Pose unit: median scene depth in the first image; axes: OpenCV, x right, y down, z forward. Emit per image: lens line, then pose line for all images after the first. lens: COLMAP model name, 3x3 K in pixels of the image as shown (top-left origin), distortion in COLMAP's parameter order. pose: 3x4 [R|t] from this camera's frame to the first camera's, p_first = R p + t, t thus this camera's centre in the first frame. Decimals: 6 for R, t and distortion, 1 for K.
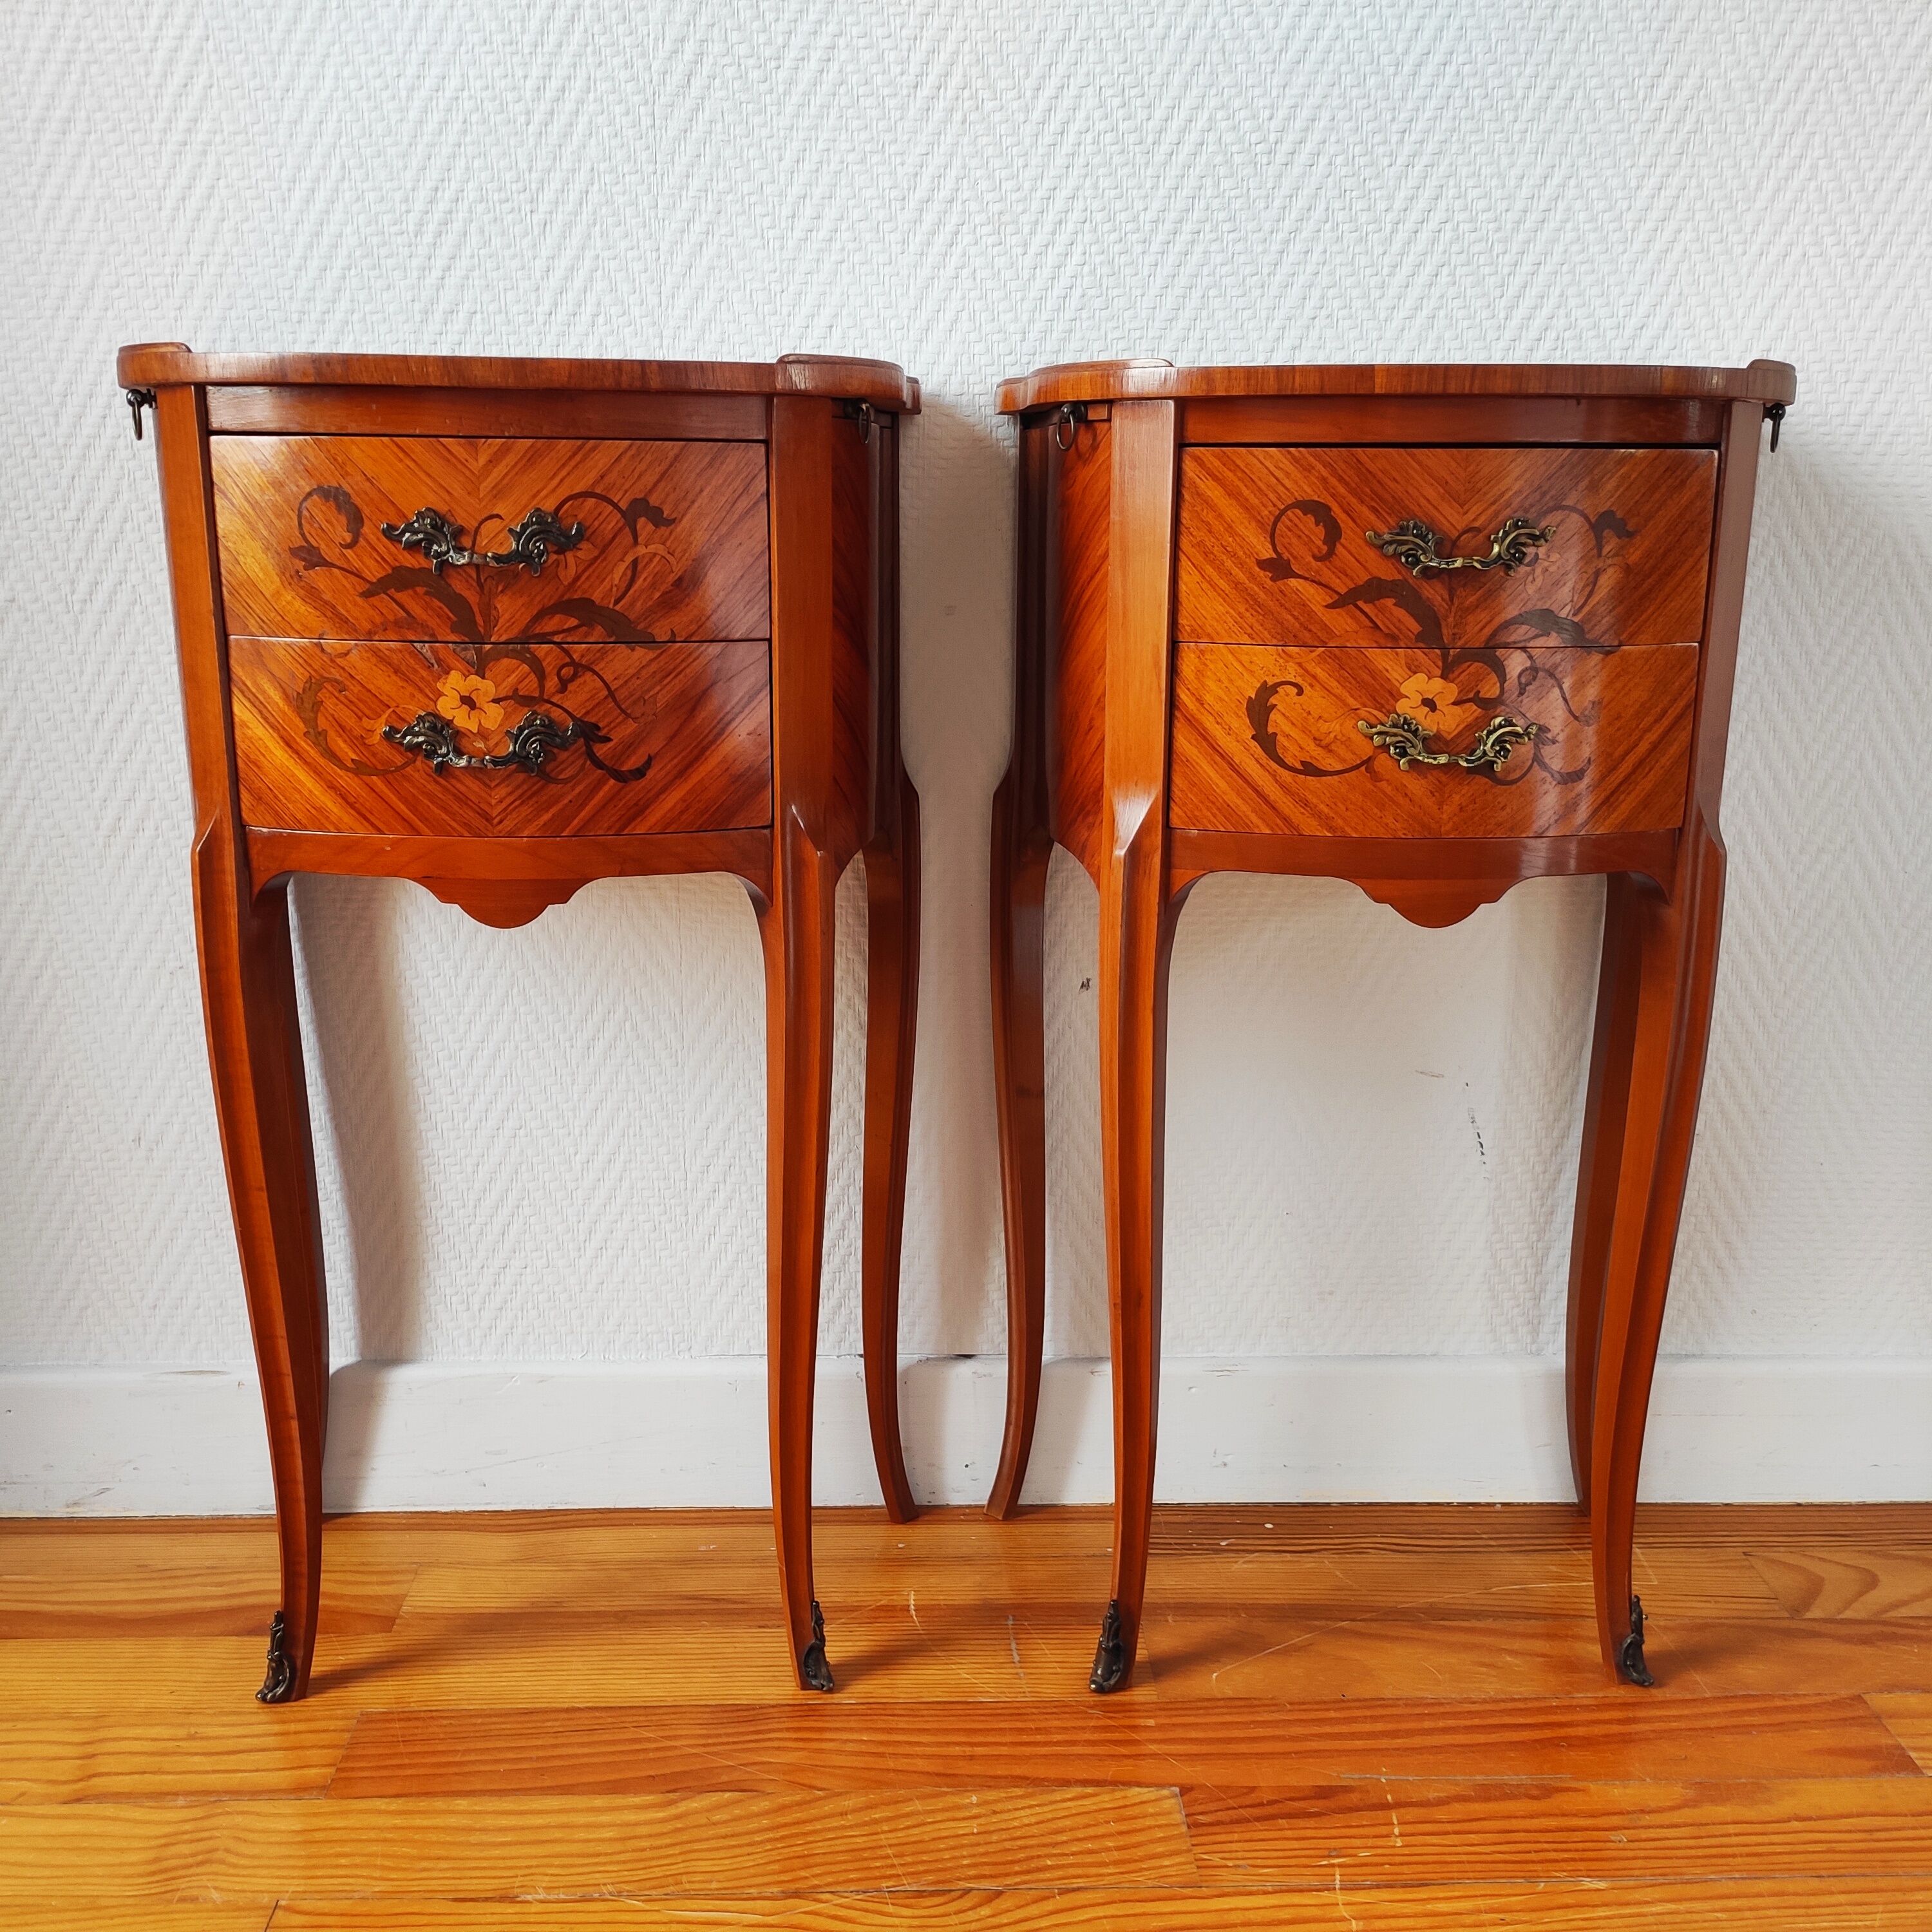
lens RADIAL K [[1908.7, 0, 960.2], [0, 1908.7, 972.3], [0, 0, 1]] dist [0.029944, 0.000000]
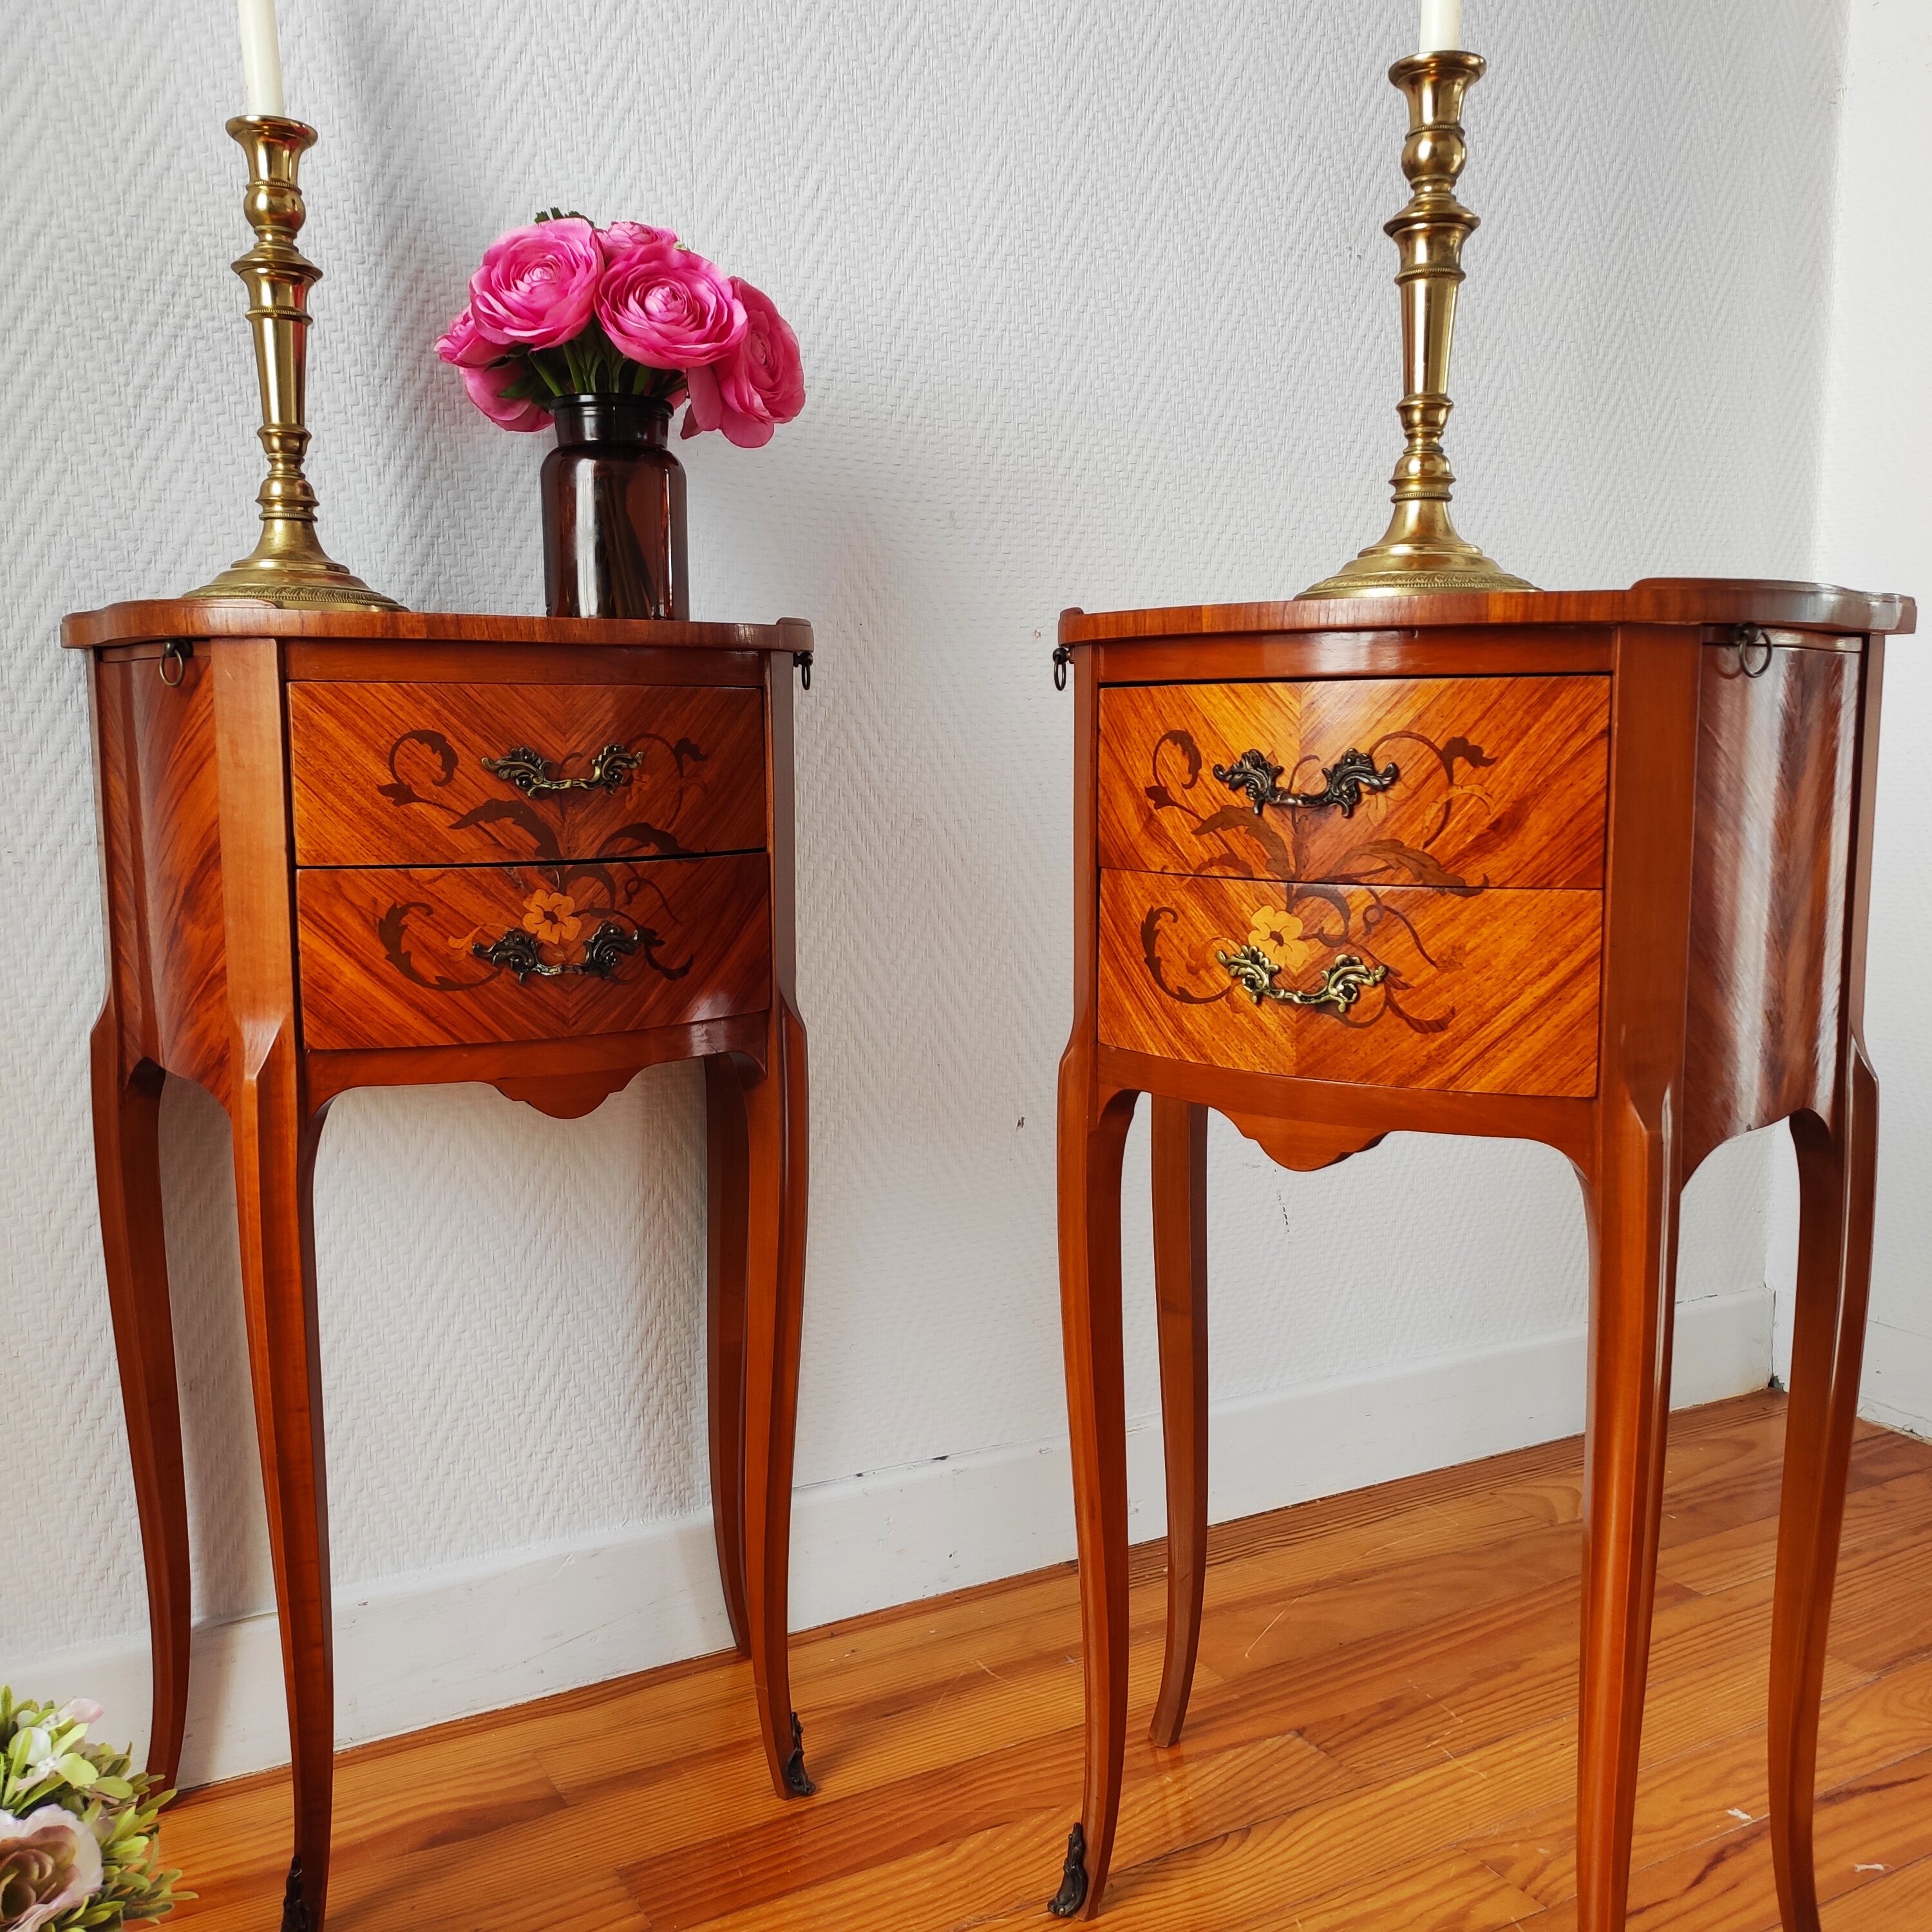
lens RADIAL K [[1908.7, 0, 976.8], [0, 1908.7, 960.0], [0, 0, 1]] dist [0.029944, 0.000000]
pose [[0.883878, -0.063867, 0.463337, -0.570459], [0.116766, 0.989397, -0.086368, 0.006290], [-0.452908, 0.130441, 0.881963, -0.079457]]
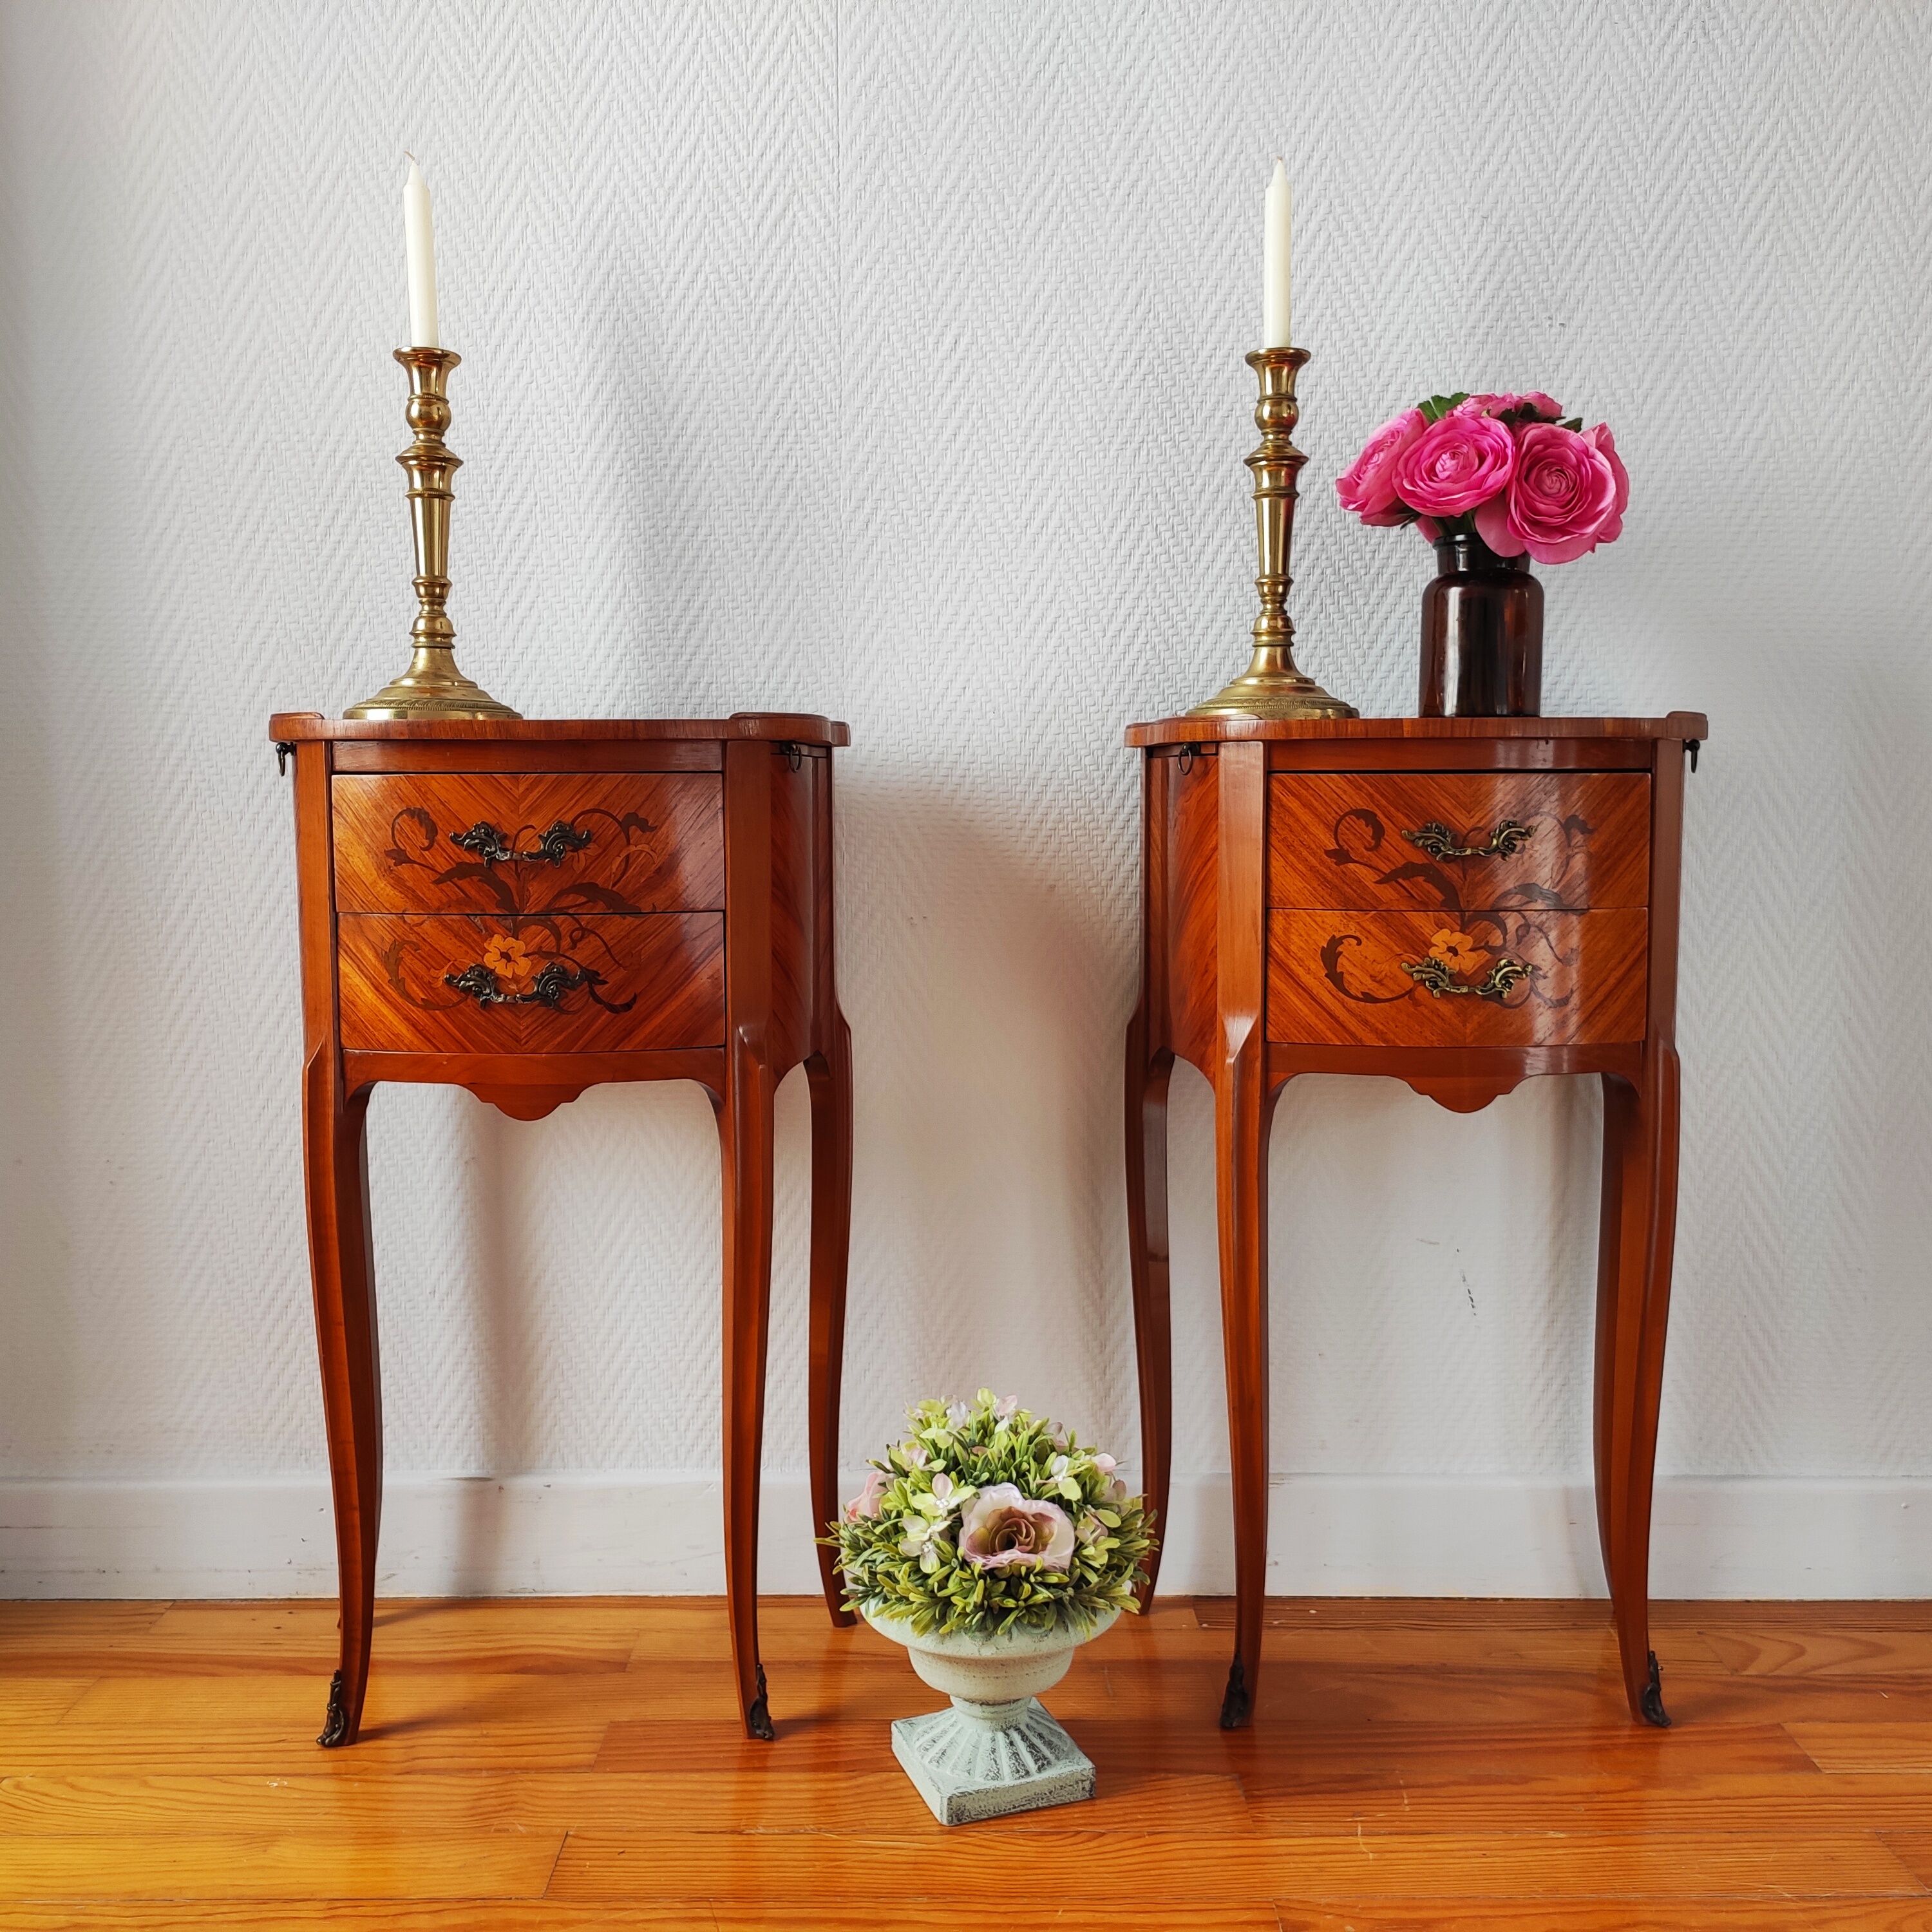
lens RADIAL K [[1908.7, 0, 964.3], [0, 1908.7, 960.2], [0, 0, 1]] dist [0.029944, 0.000000]
pose [[0.999364, -0.006393, -0.035089, -0.021051], [0.000915, 0.988075, -0.153973, 0.072350], [0.035655, 0.153843, 0.987452, -0.344623]]
